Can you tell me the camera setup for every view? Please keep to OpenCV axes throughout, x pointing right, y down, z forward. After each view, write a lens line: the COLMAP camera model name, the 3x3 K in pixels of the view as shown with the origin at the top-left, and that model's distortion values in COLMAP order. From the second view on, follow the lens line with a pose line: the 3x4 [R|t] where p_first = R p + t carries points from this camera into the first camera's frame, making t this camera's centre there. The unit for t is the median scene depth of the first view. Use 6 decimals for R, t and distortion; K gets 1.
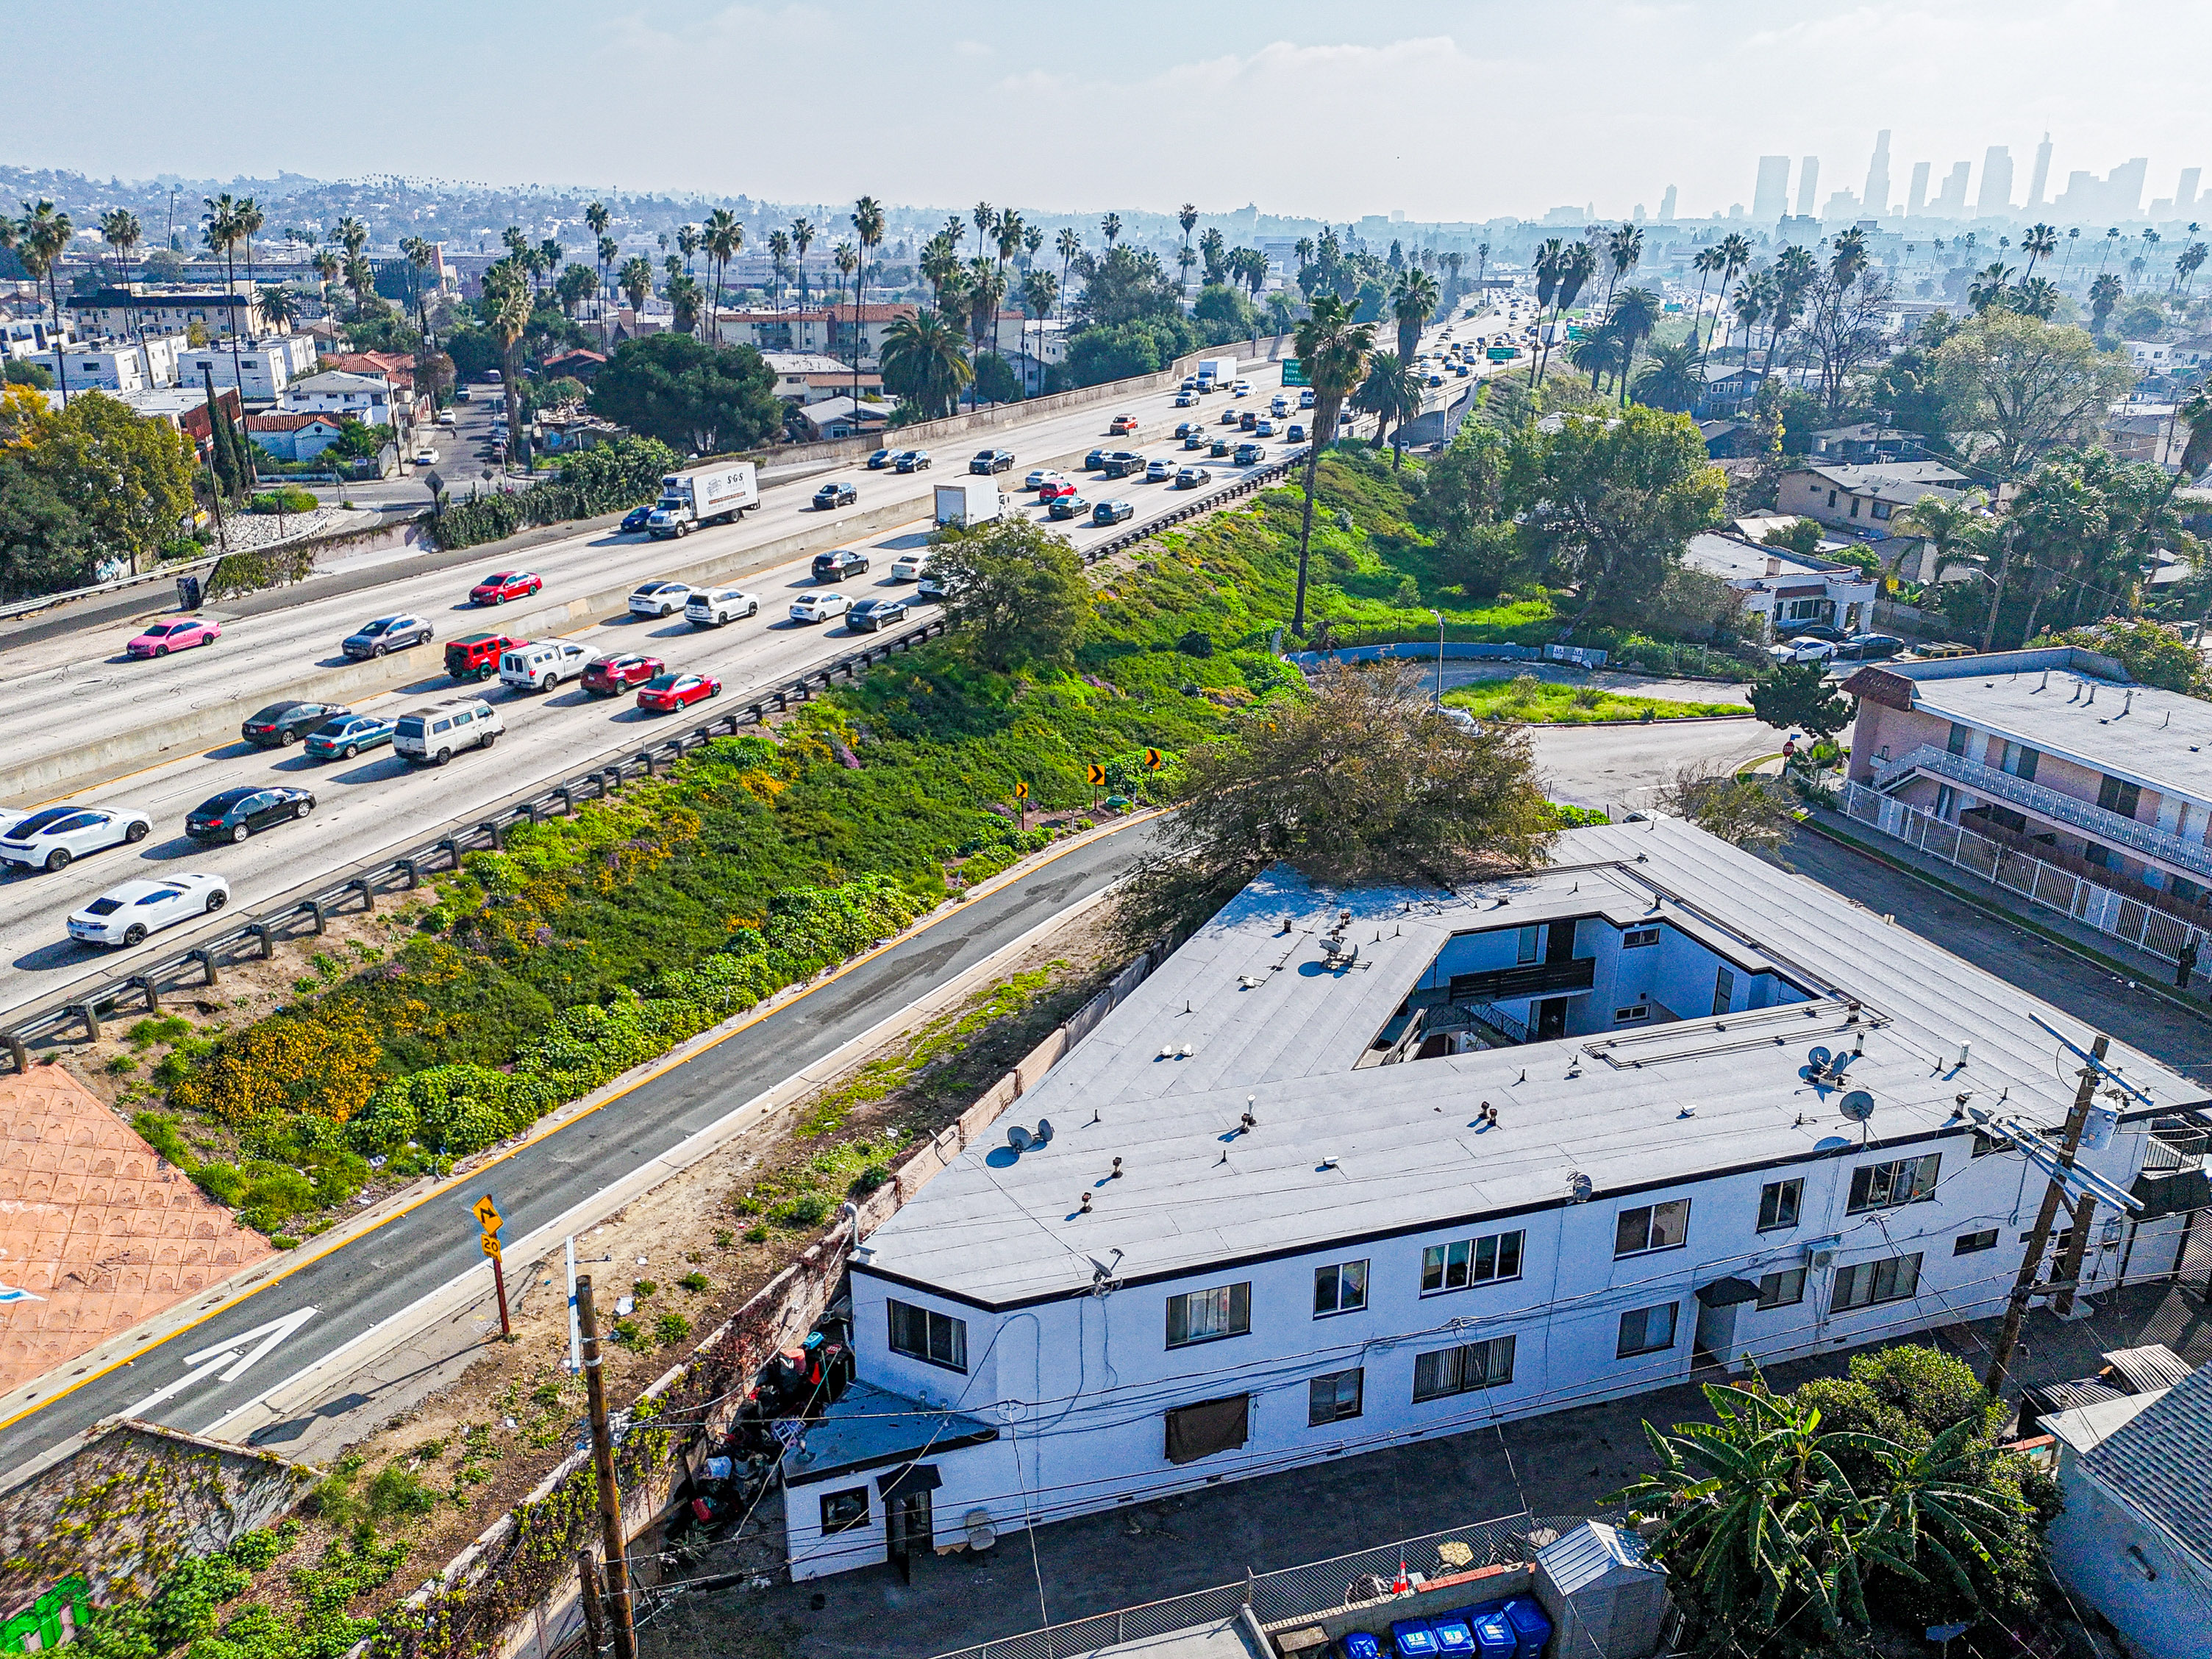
lens RADIAL K [[1613.5, 0, 1106.0], [0, 1613.5, 829.5], [0, 0, 1]] dist [0.075282, -0.073865]
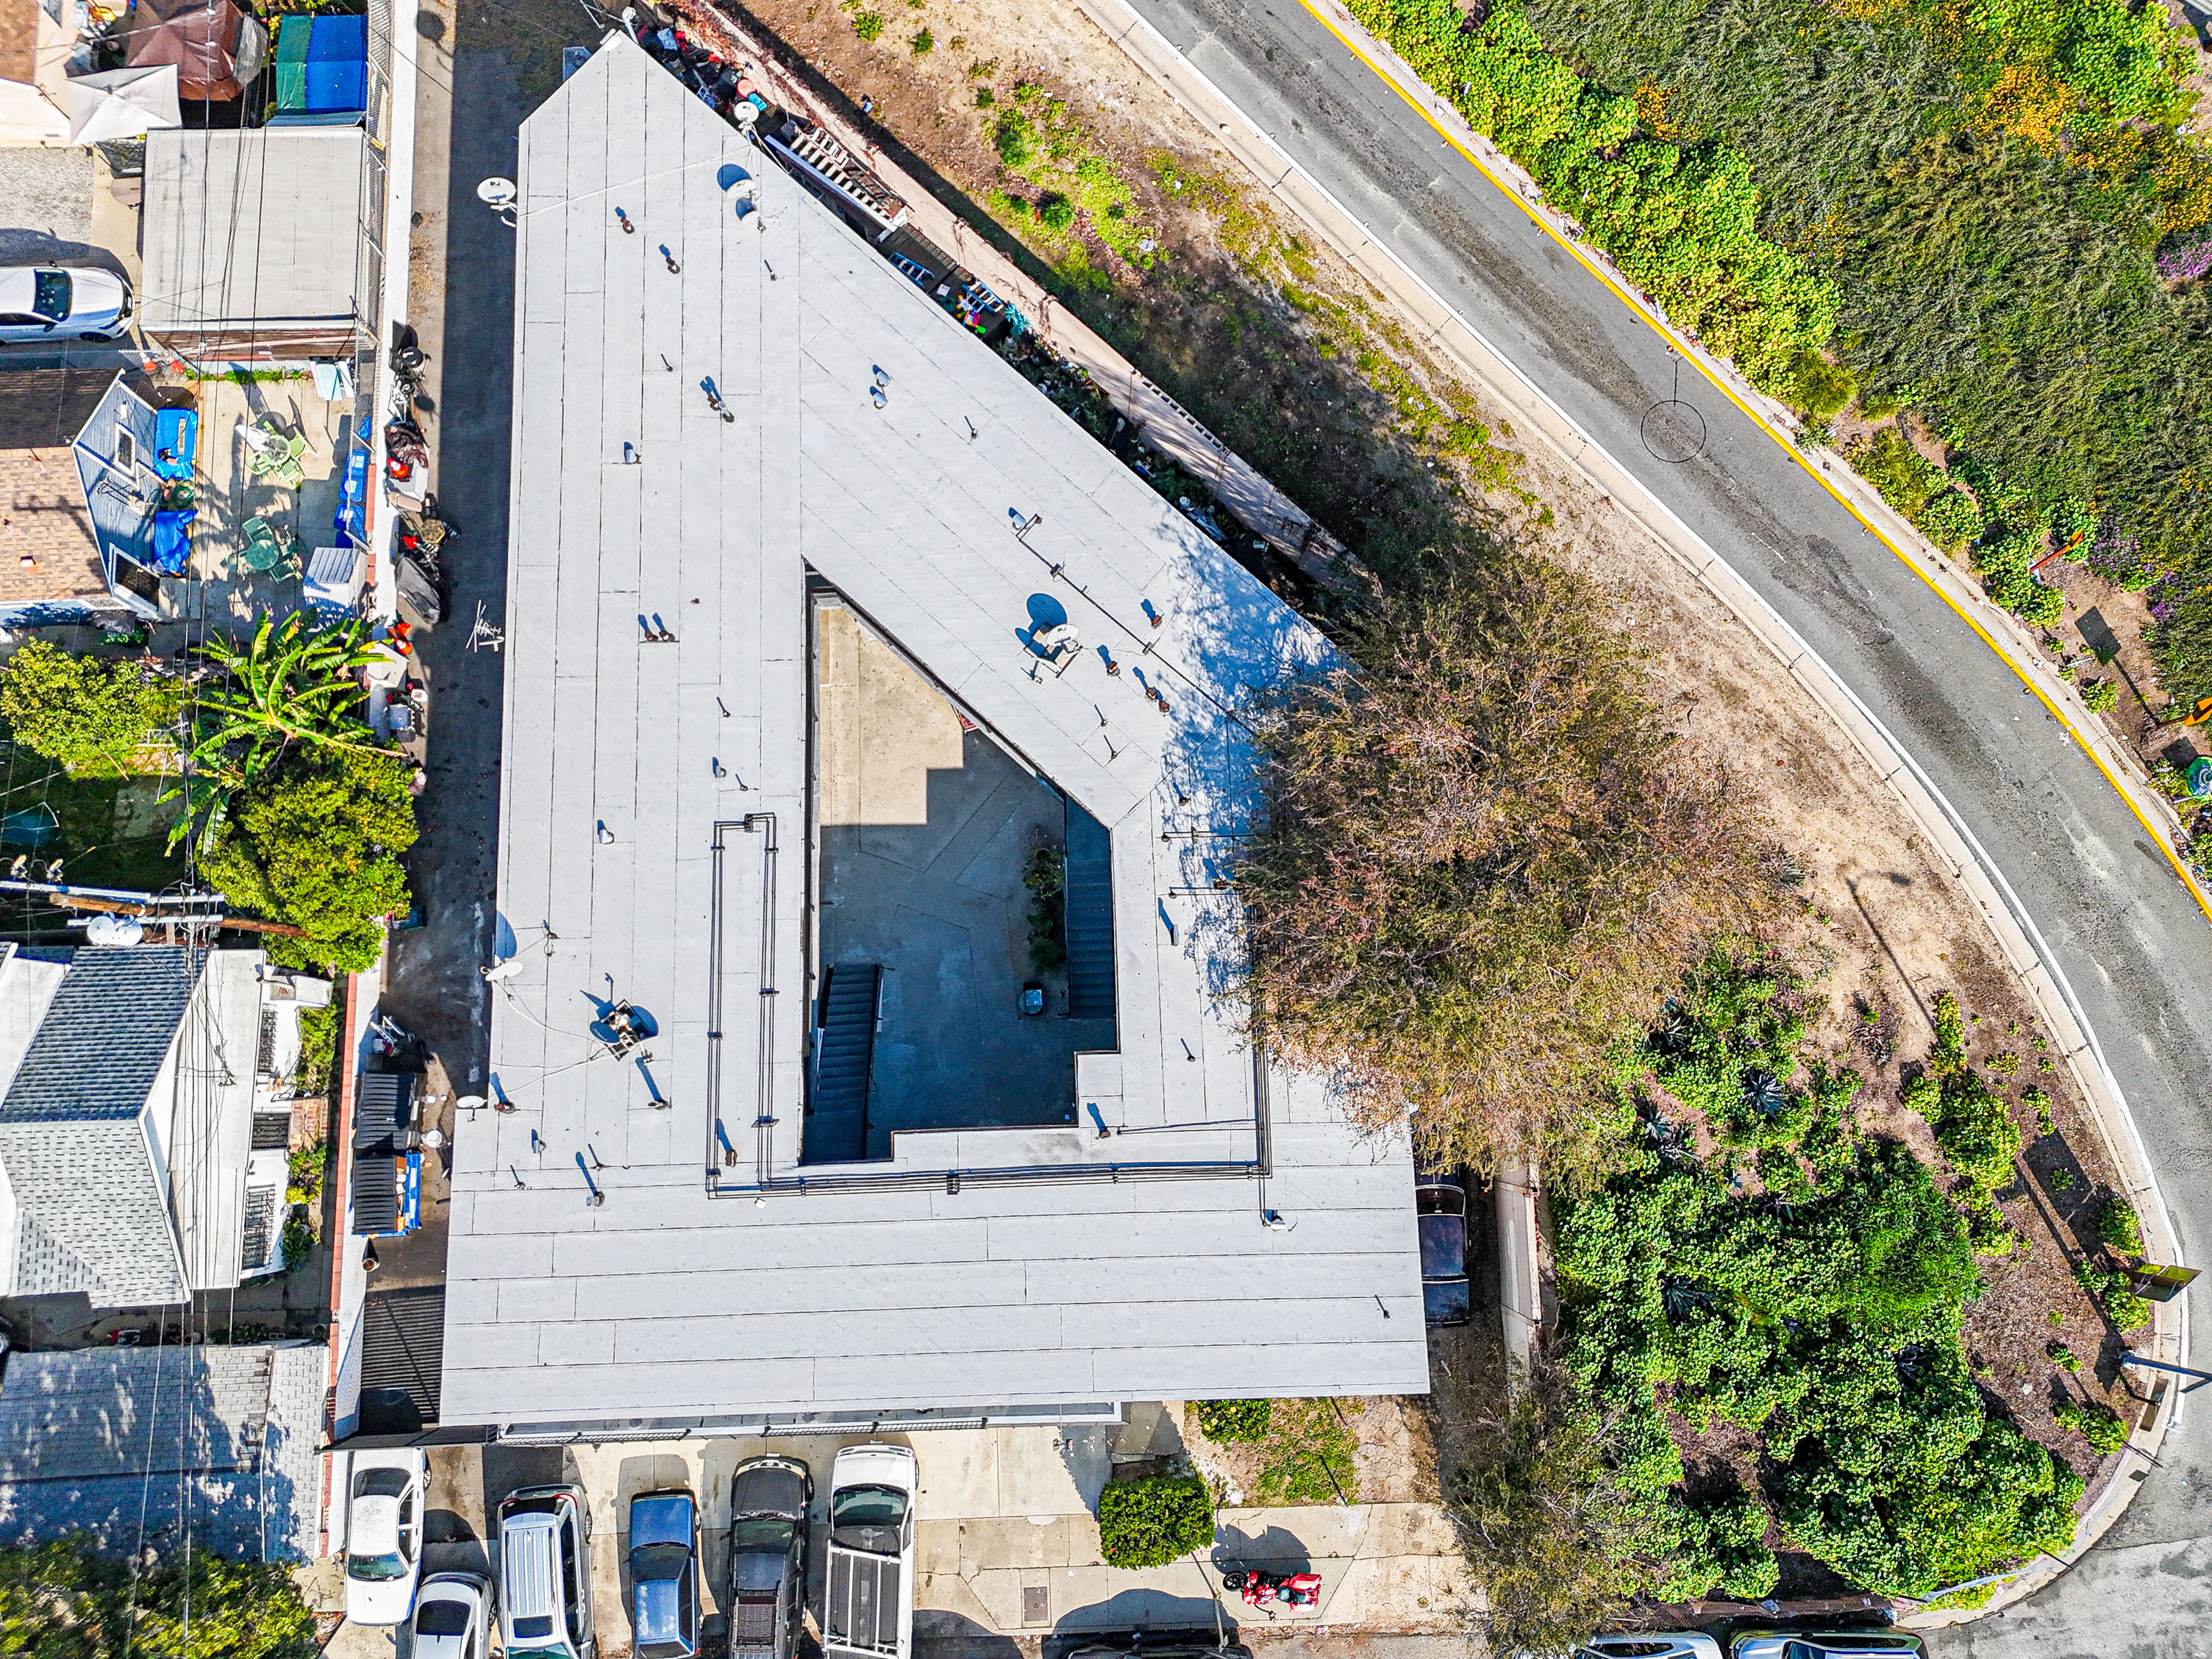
lens RADIAL K [[1613.9, 0, 1106.0], [0, 1613.9, 829.5], [0, 0, 1]] dist [0.083243, -0.096634]
pose [[-0.270618, 0.947872, -0.168237, 0.312296], [-0.341885, 0.068739, 0.937225, -0.588016], [0.899934, 0.311148, 0.305461, 0.699157]]
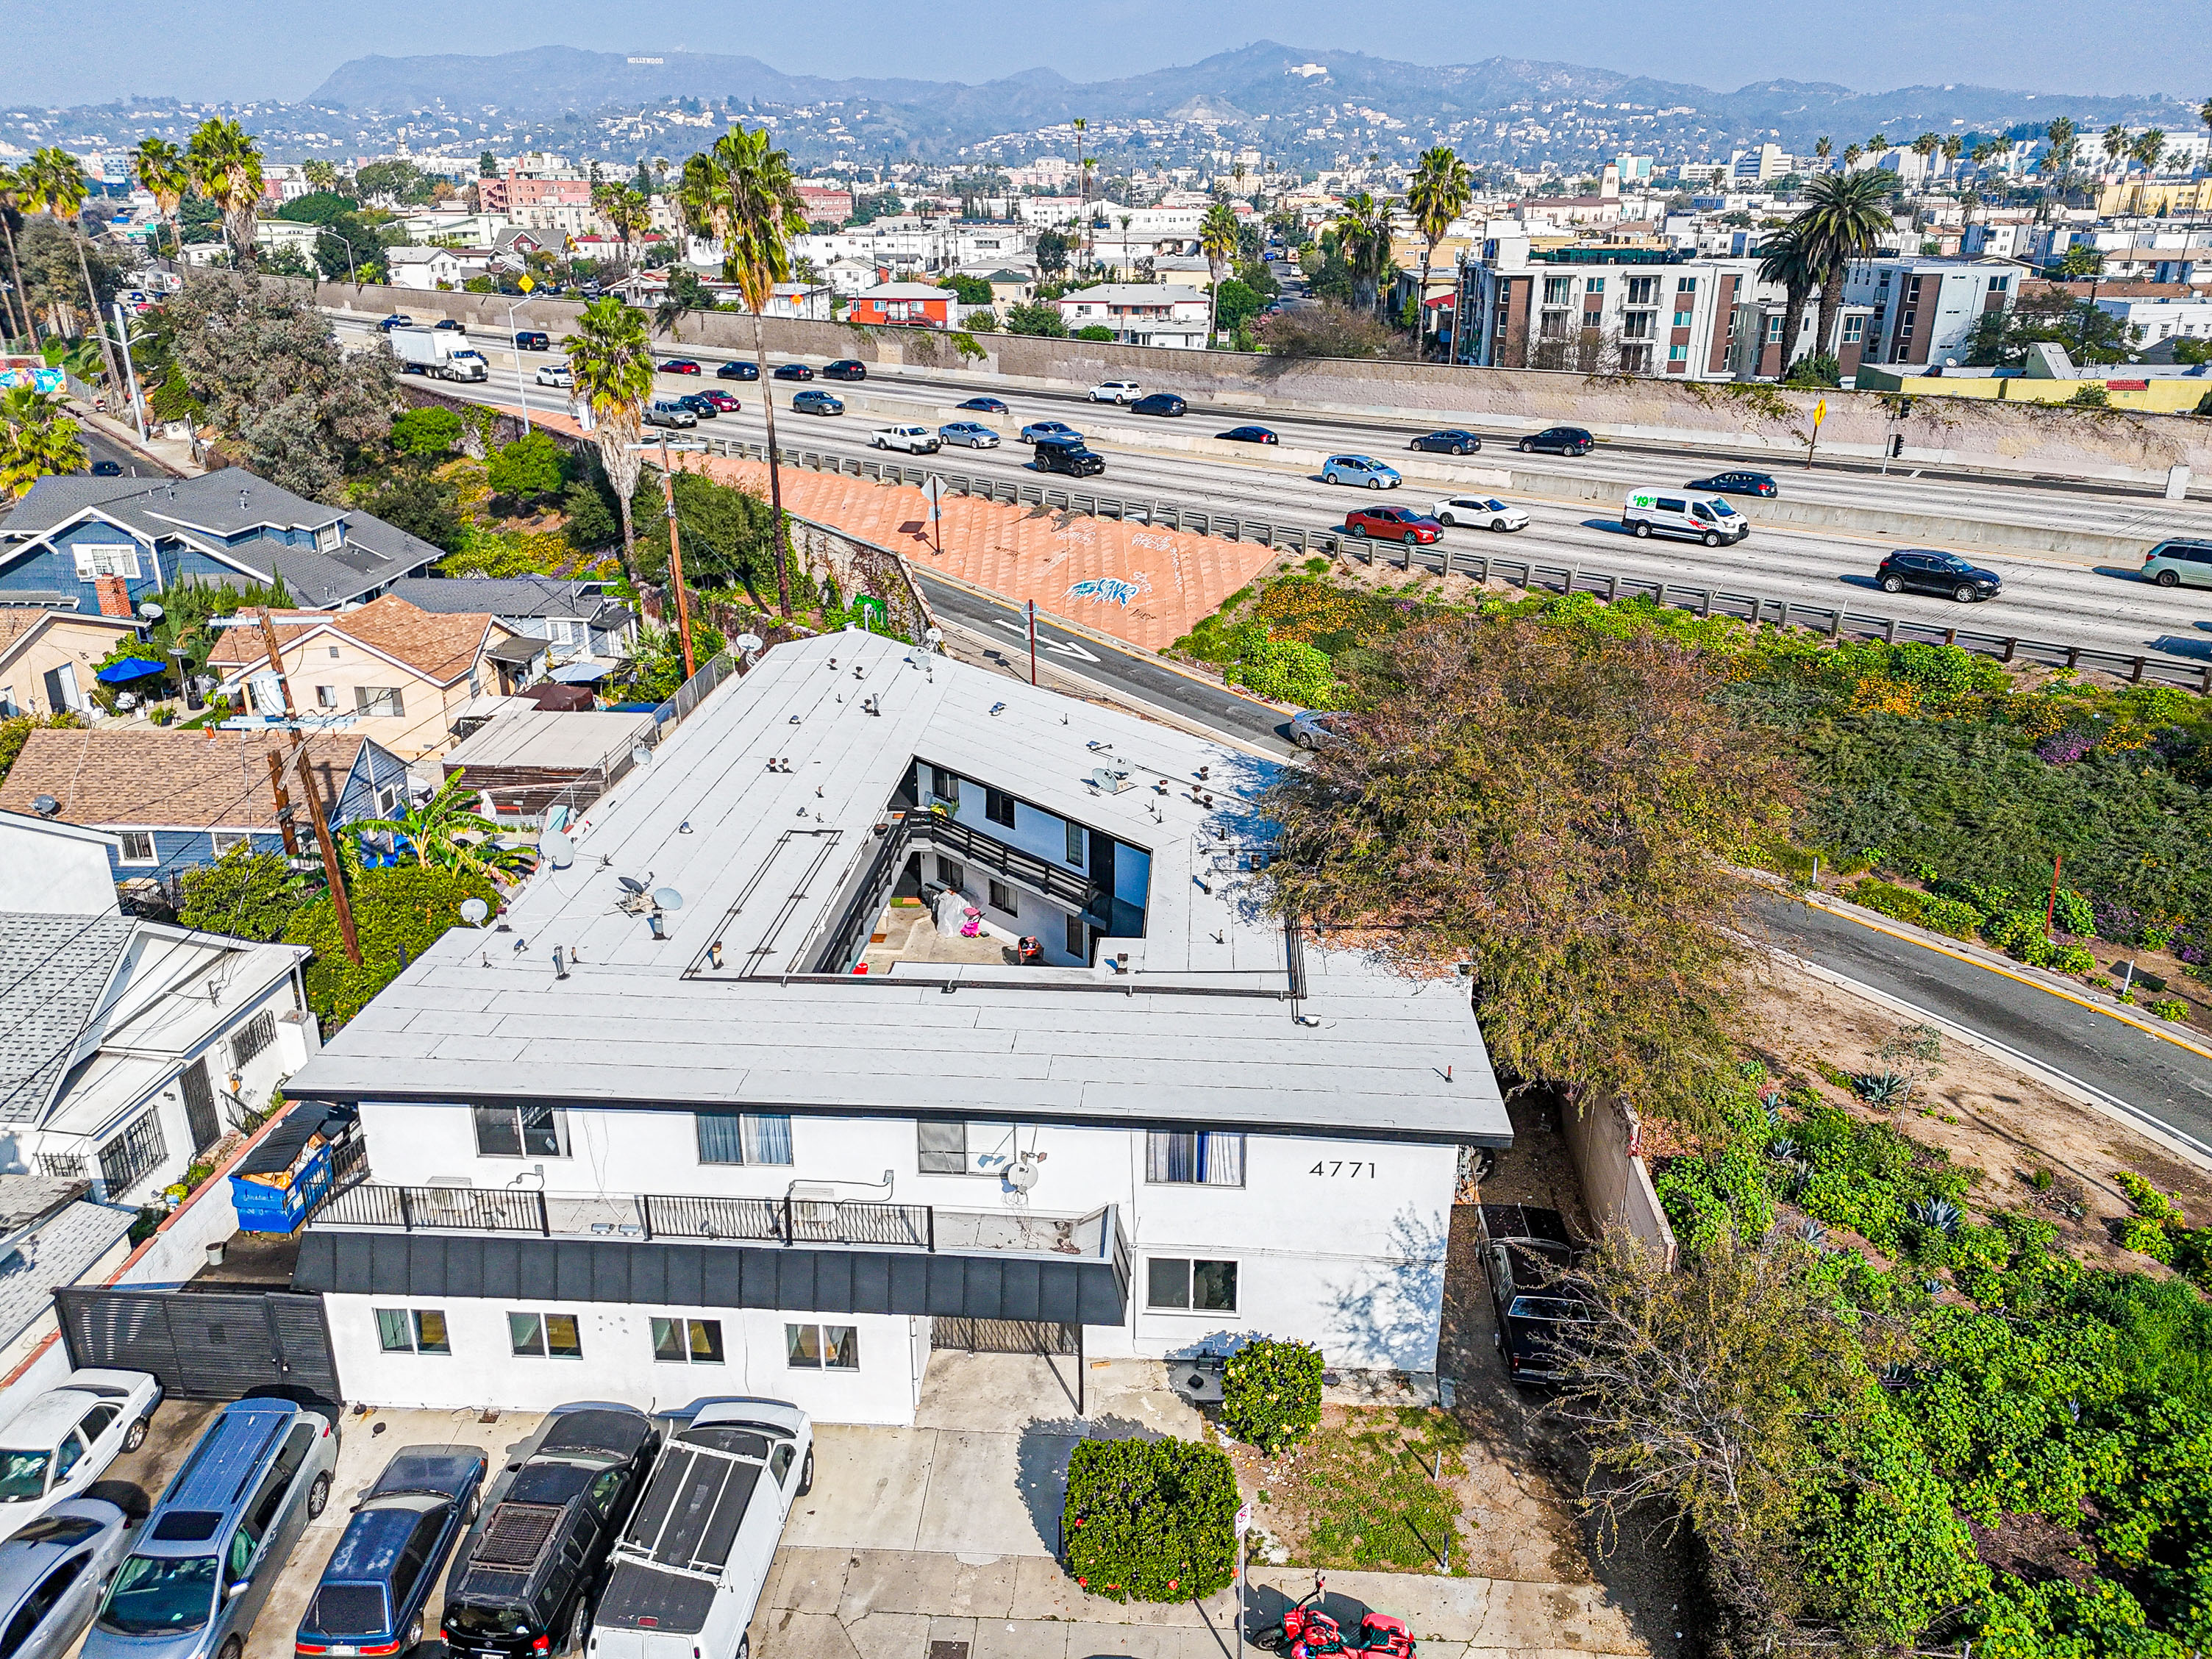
lens RADIAL K [[1613.5, 0, 1106.0], [0, 1613.5, 829.5], [0, 0, 1]] dist [0.075282, -0.073865]
pose [[-0.361728, 0.336936, -0.869268, 0.828485], [-0.321574, 0.830090, 0.455567, -0.272618], [0.875067, 0.444325, -0.191917, 1.028268]]
